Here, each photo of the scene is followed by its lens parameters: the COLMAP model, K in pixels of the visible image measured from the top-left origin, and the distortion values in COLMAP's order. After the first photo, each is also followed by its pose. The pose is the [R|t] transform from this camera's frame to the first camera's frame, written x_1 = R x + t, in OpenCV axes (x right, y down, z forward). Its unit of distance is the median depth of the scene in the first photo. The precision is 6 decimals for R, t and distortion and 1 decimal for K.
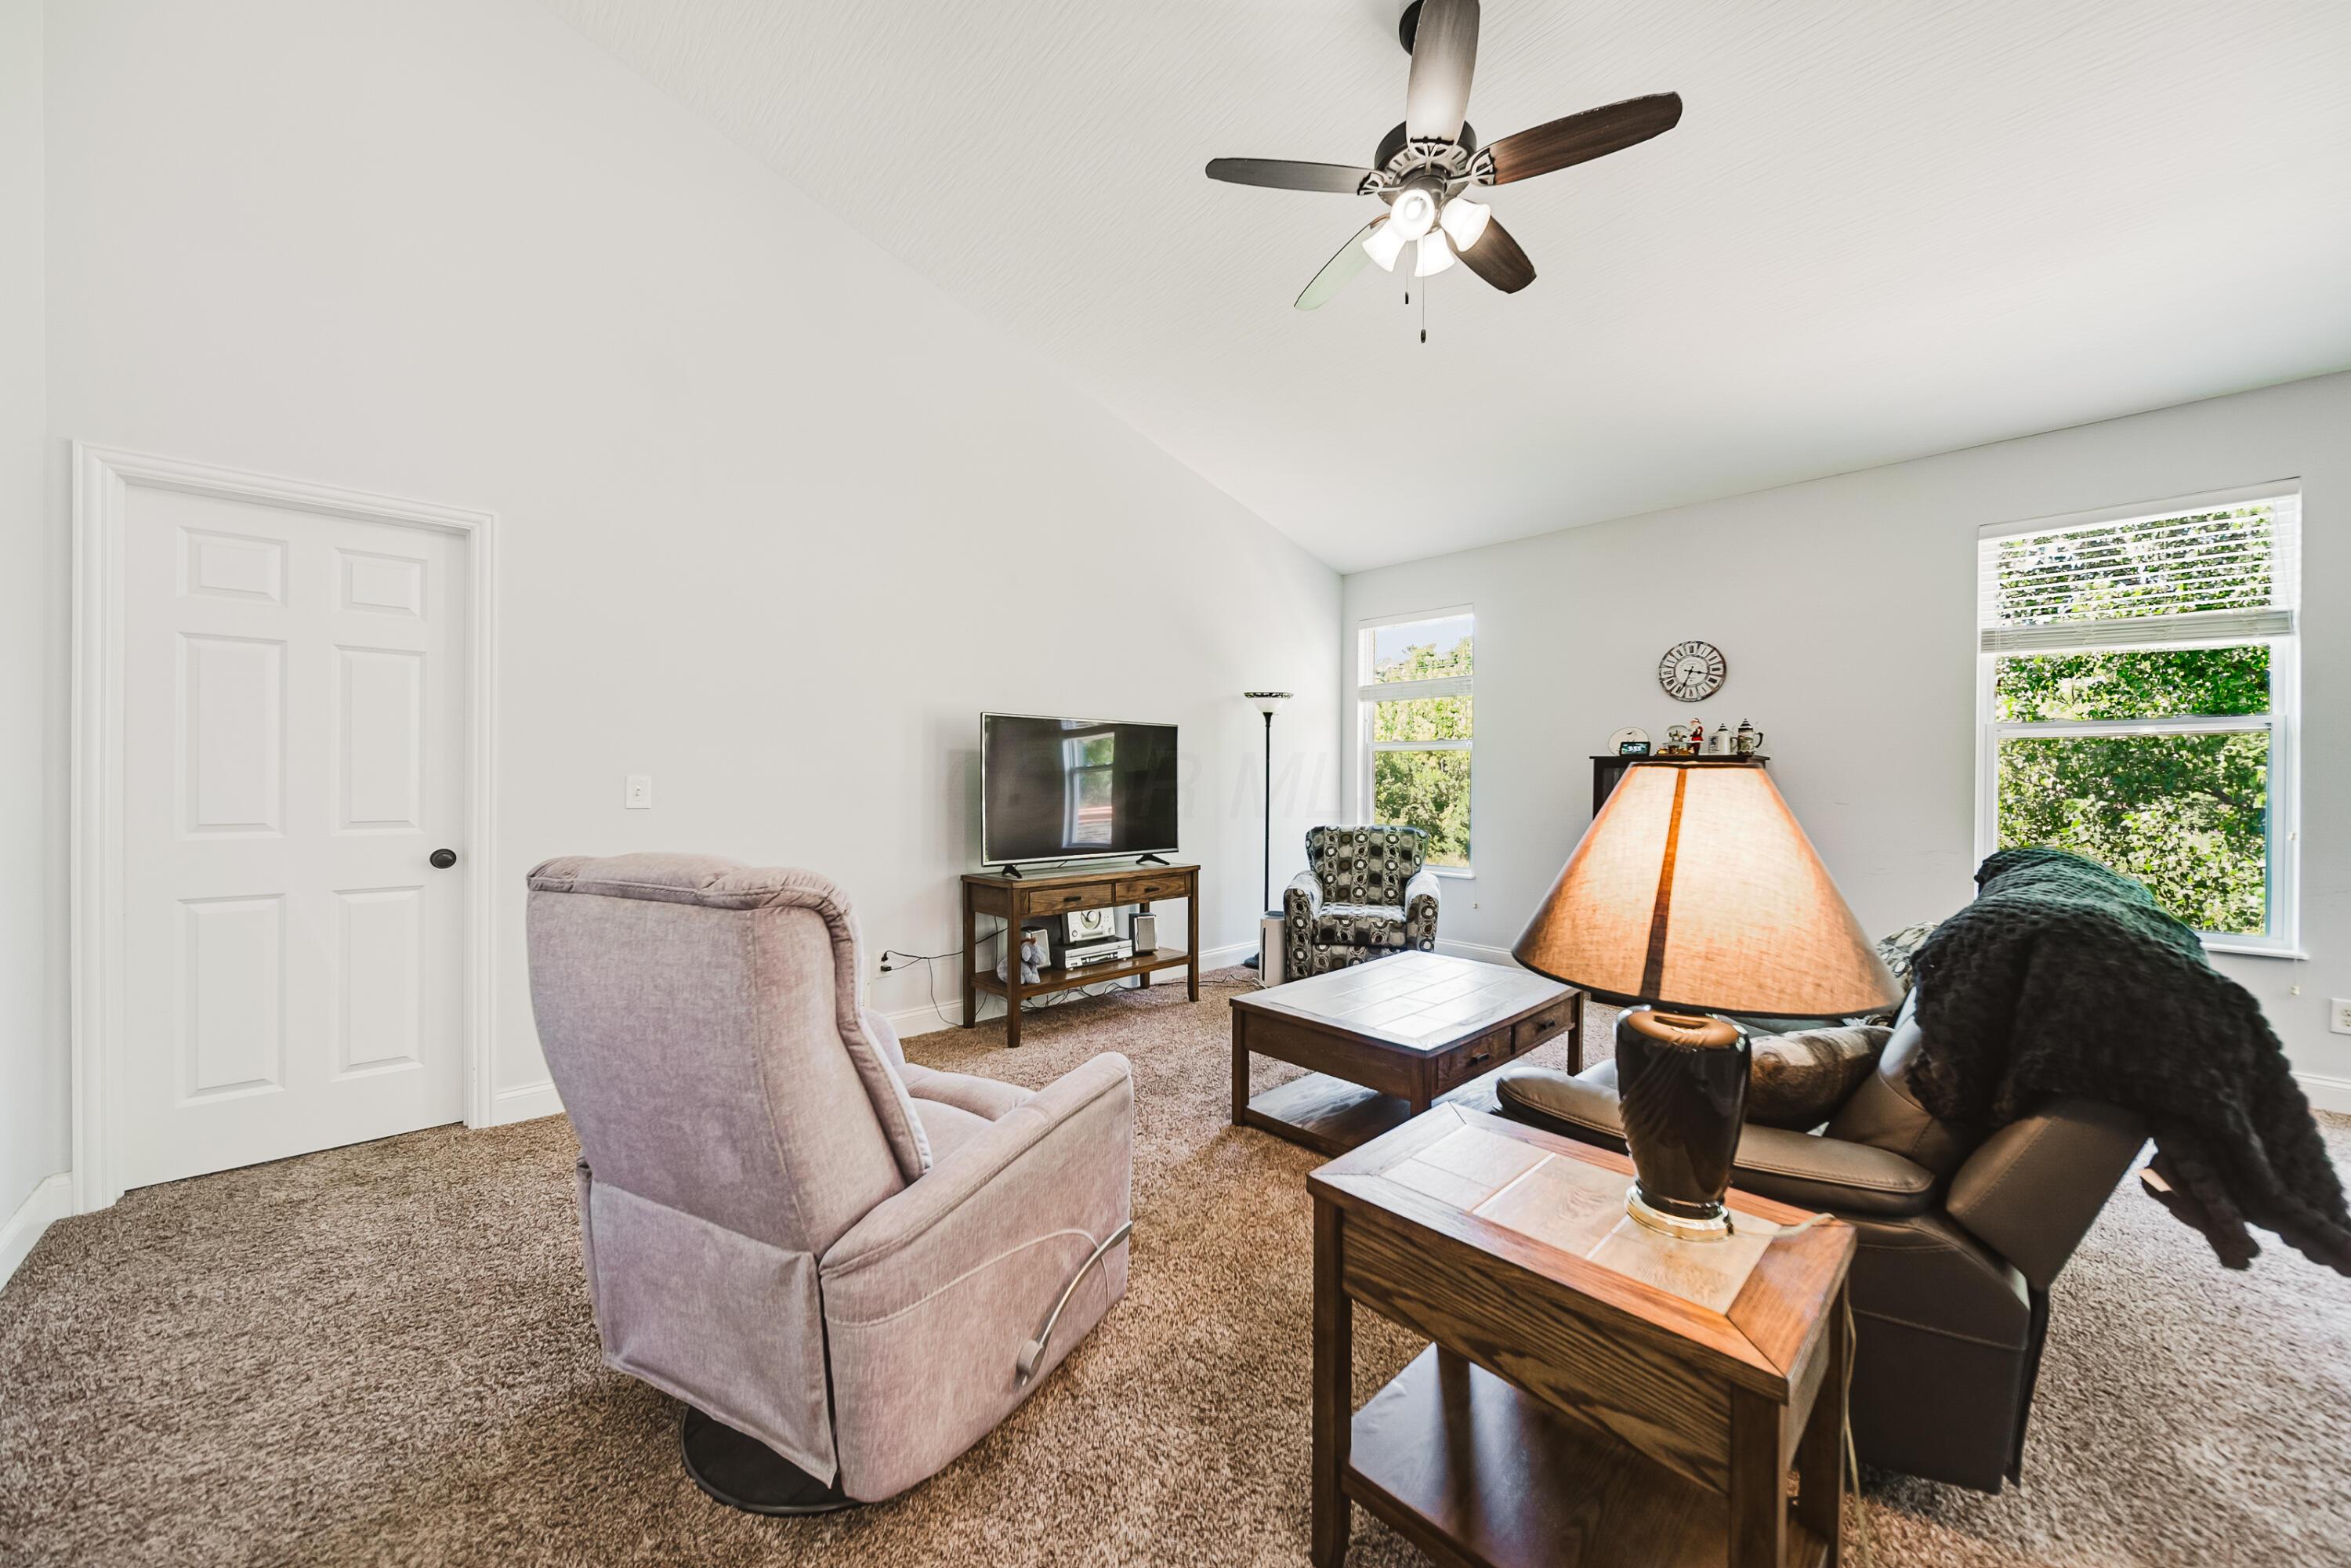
lens RADIAL K [[835.1, 0, 1179.6], [0, 835.1, 782.3], [0, 0, 1]] dist [-0.000745, -0.000450]
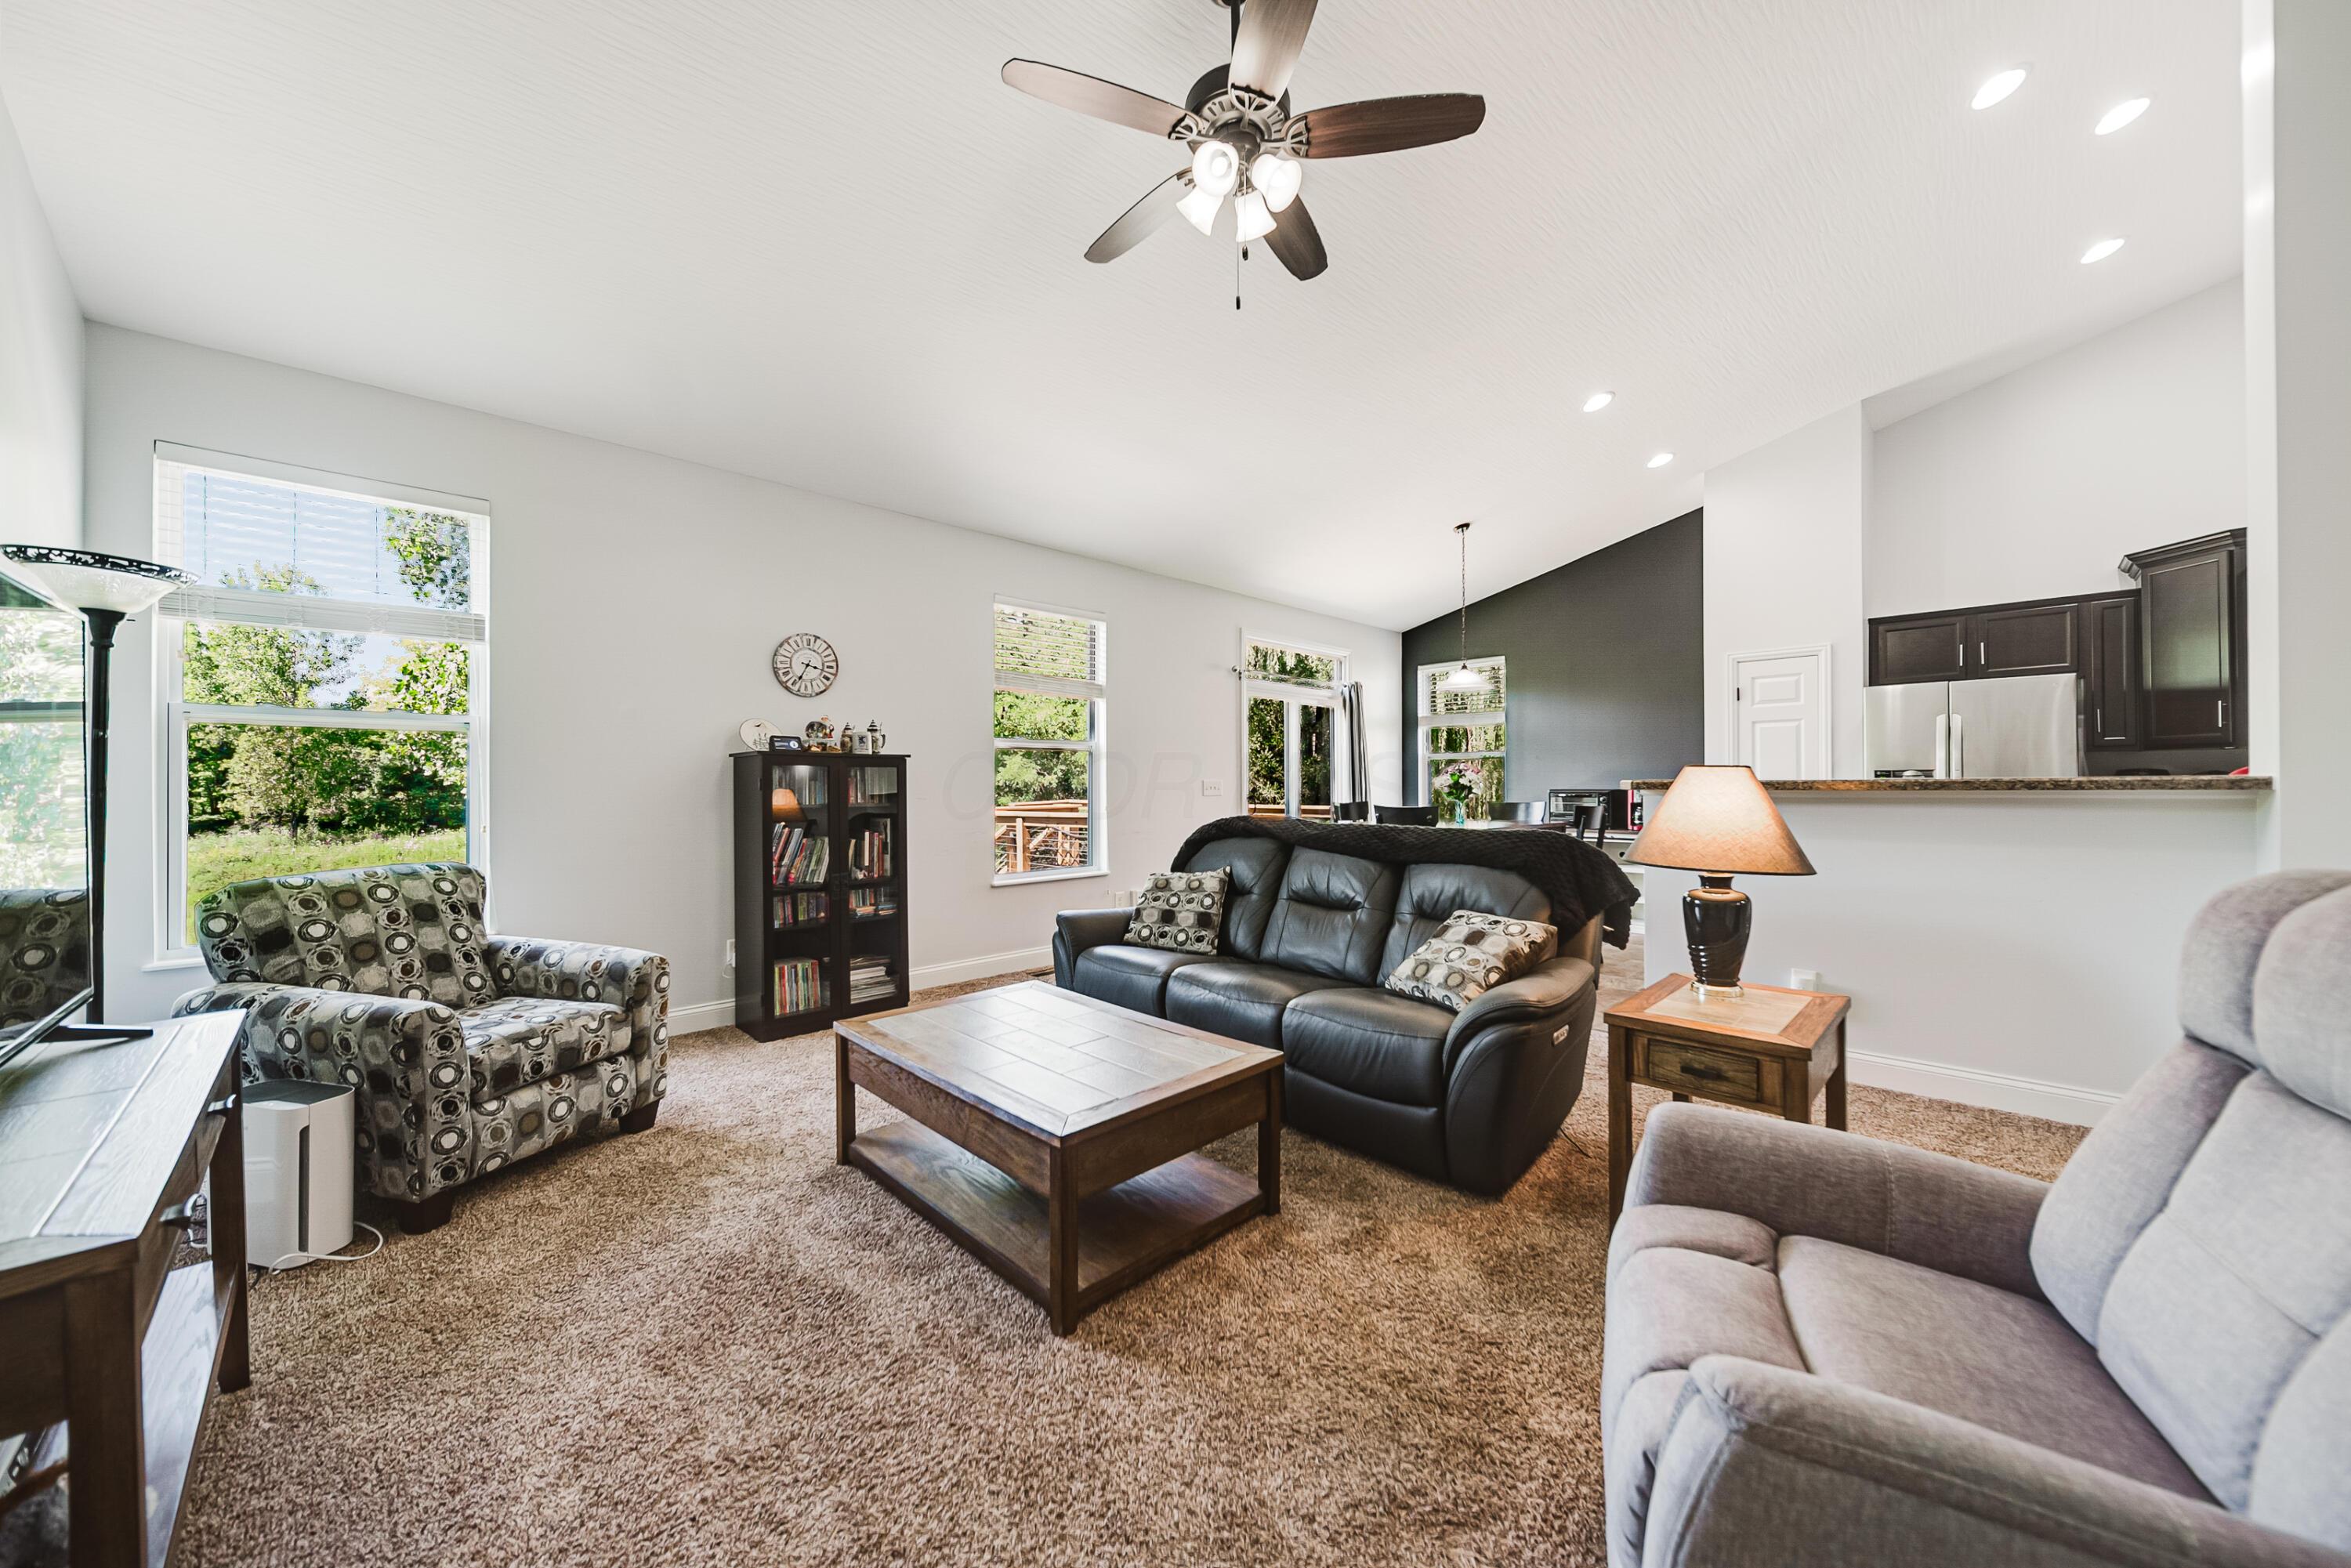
lens RADIAL K [[835.1, 0, 1179.6], [0, 835.1, 782.3], [0, 0, 1]] dist [-0.000745, -0.000450]
pose [[-0.012716, -0.007229, 0.999893, -0.348155], [0.006999, 0.999949, 0.007318, -0.002704], [-0.999895, 0.007091, -0.012665, 0.584145]]
